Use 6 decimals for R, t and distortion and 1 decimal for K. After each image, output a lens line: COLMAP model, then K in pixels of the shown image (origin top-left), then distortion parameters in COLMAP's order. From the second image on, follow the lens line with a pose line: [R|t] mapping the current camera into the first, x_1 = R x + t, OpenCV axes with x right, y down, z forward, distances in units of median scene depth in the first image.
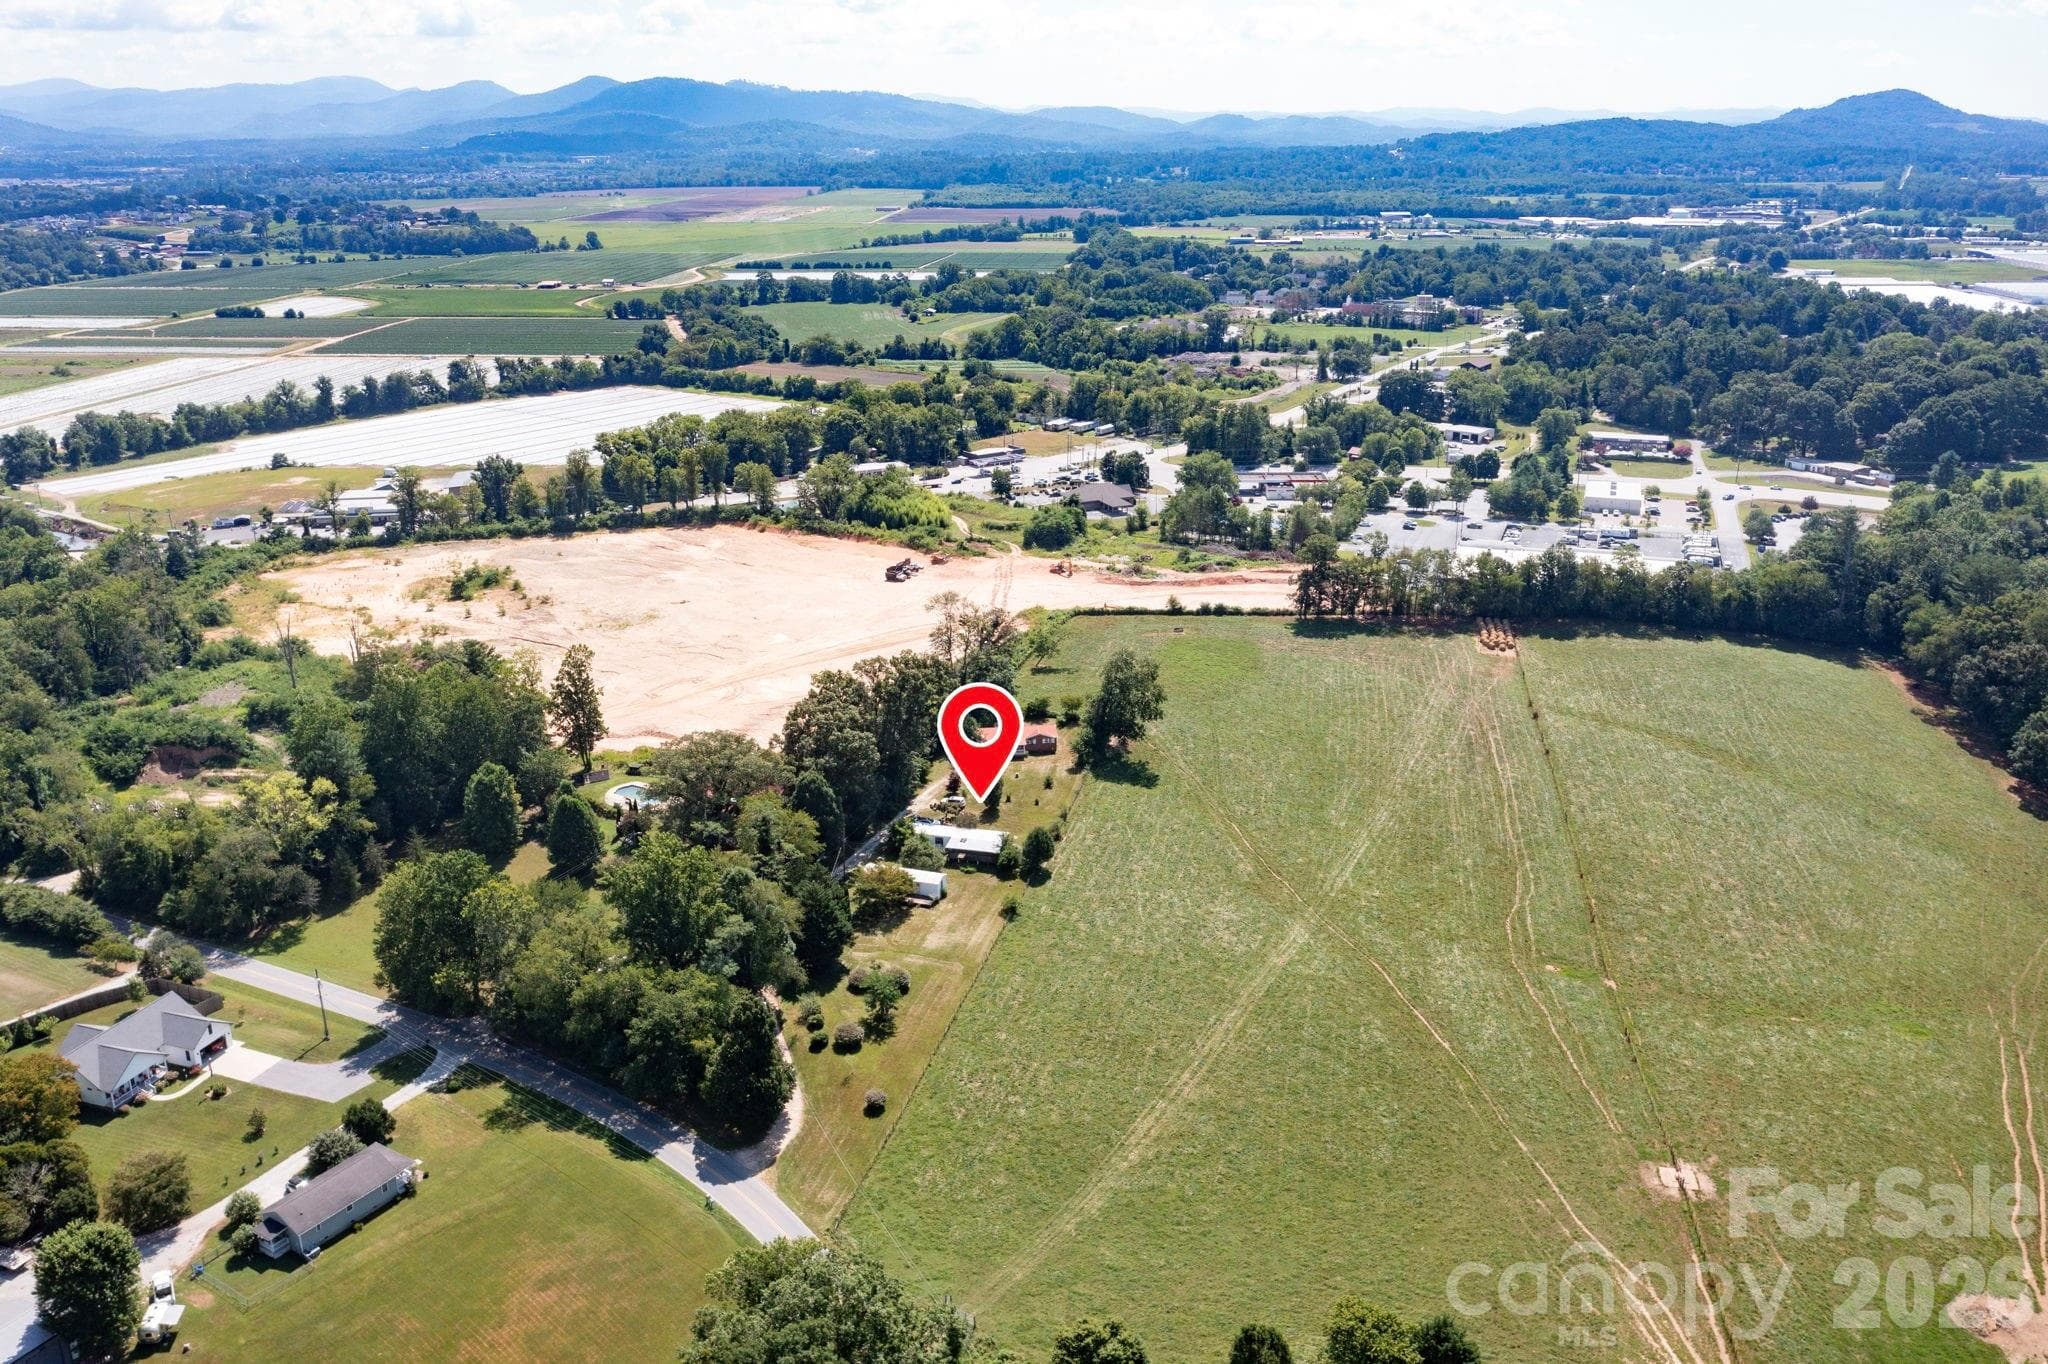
lens RADIAL K [[1636.5, 0, 1024.0], [0, 1636.5, 682.0], [0, 0, 1]] dist [-0.005307, 0.008575]
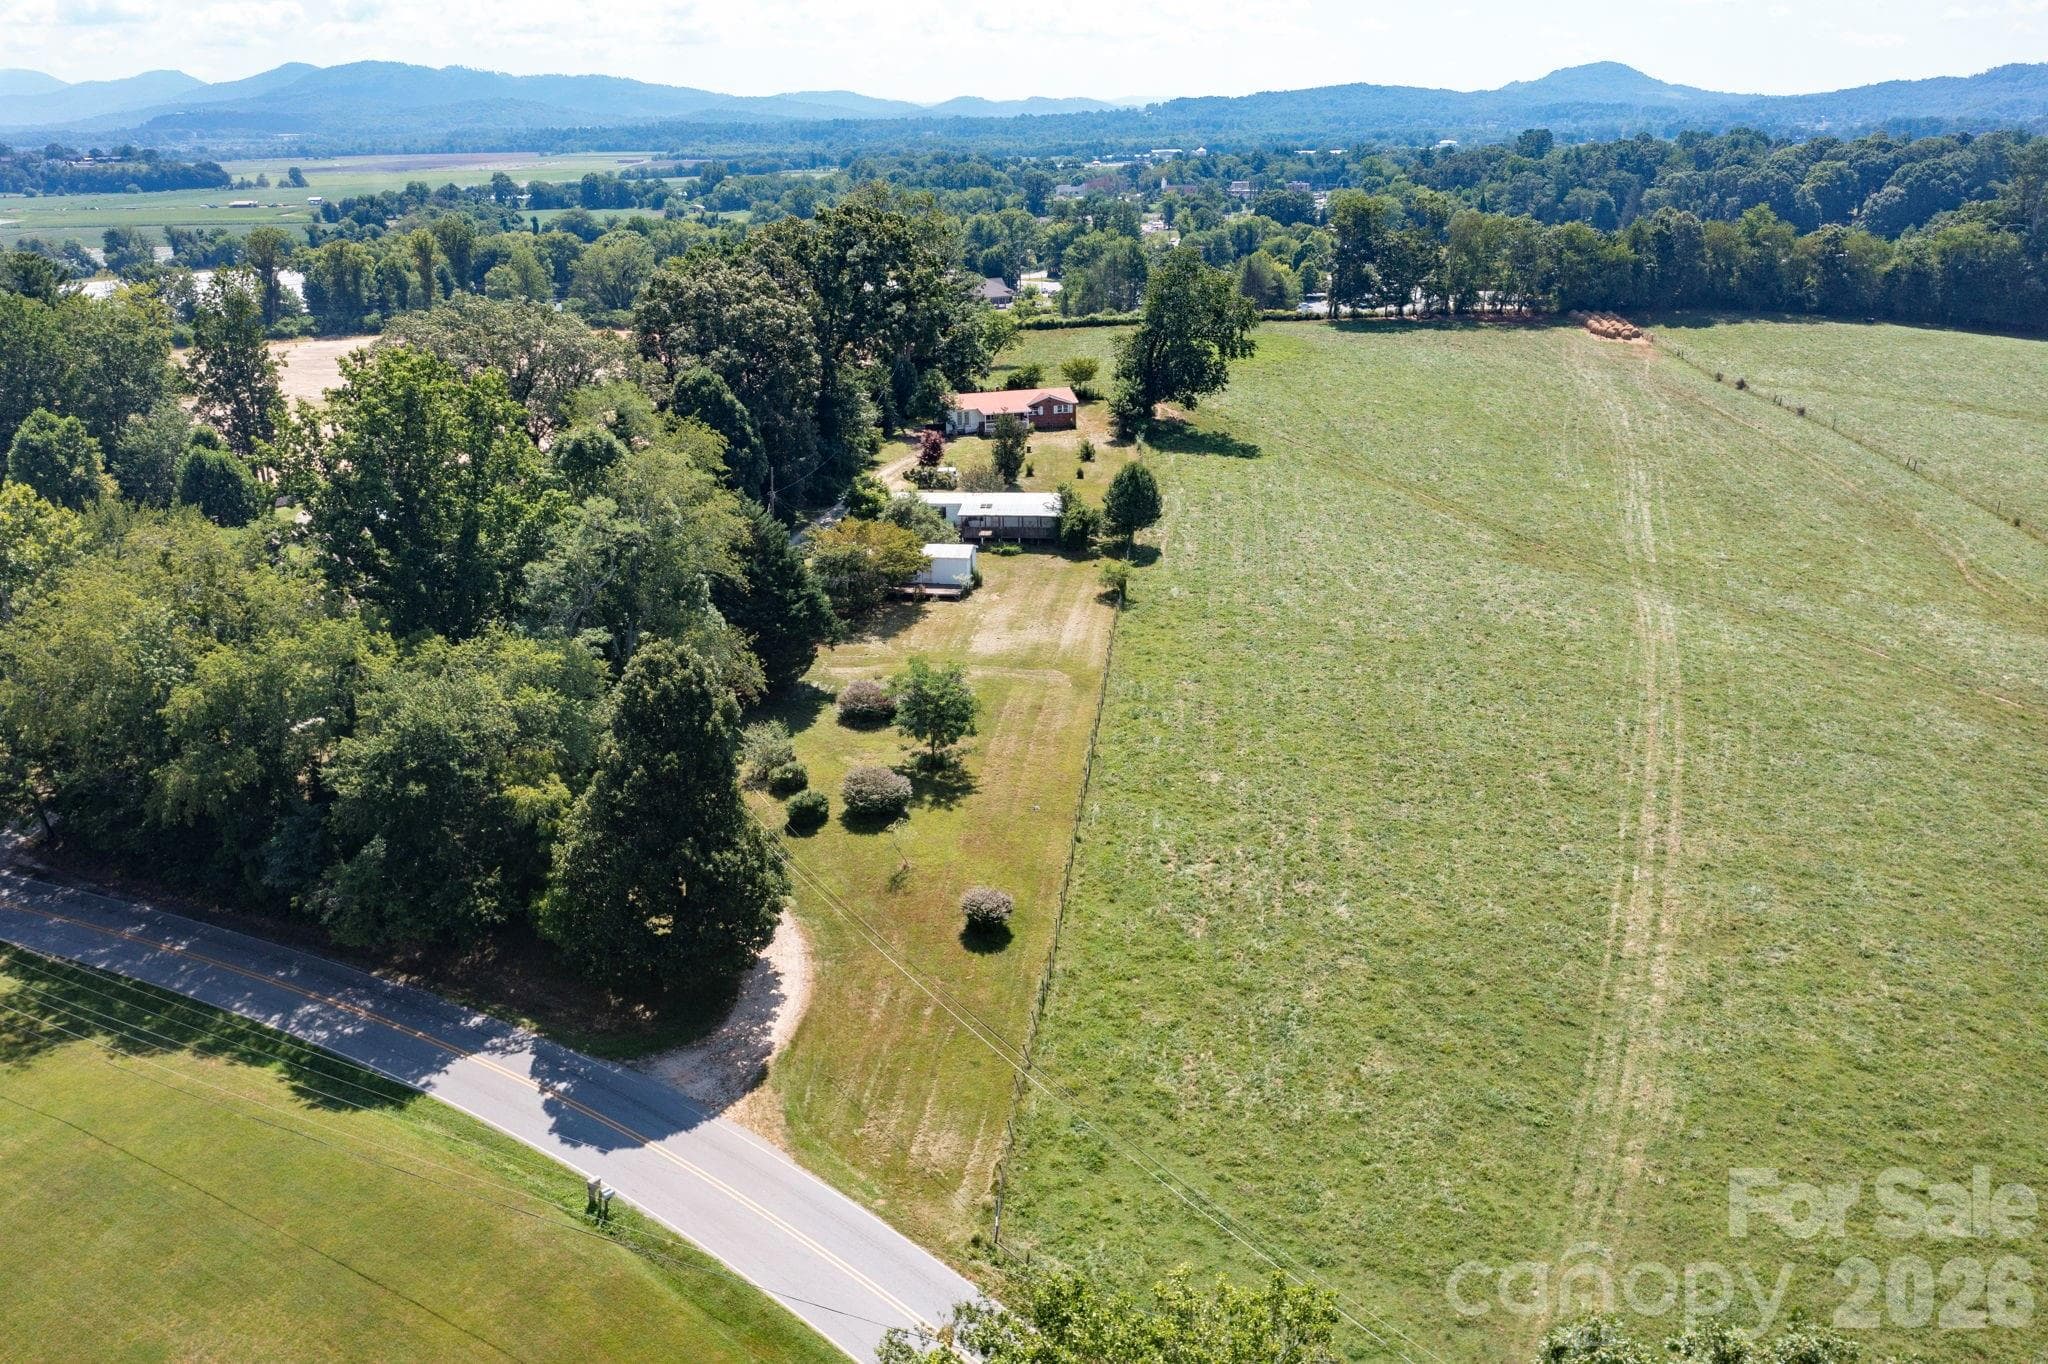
lens RADIAL K [[1636.5, 0, 1024.0], [0, 1636.5, 682.0], [0, 0, 1]] dist [-0.005307, 0.008575]
pose [[0.988199, -0.059221, 0.141267, -0.121681], [0.059051, 0.998240, 0.005395, 0.177739], [-0.141338, 0.003010, 0.989957, 0.540382]]
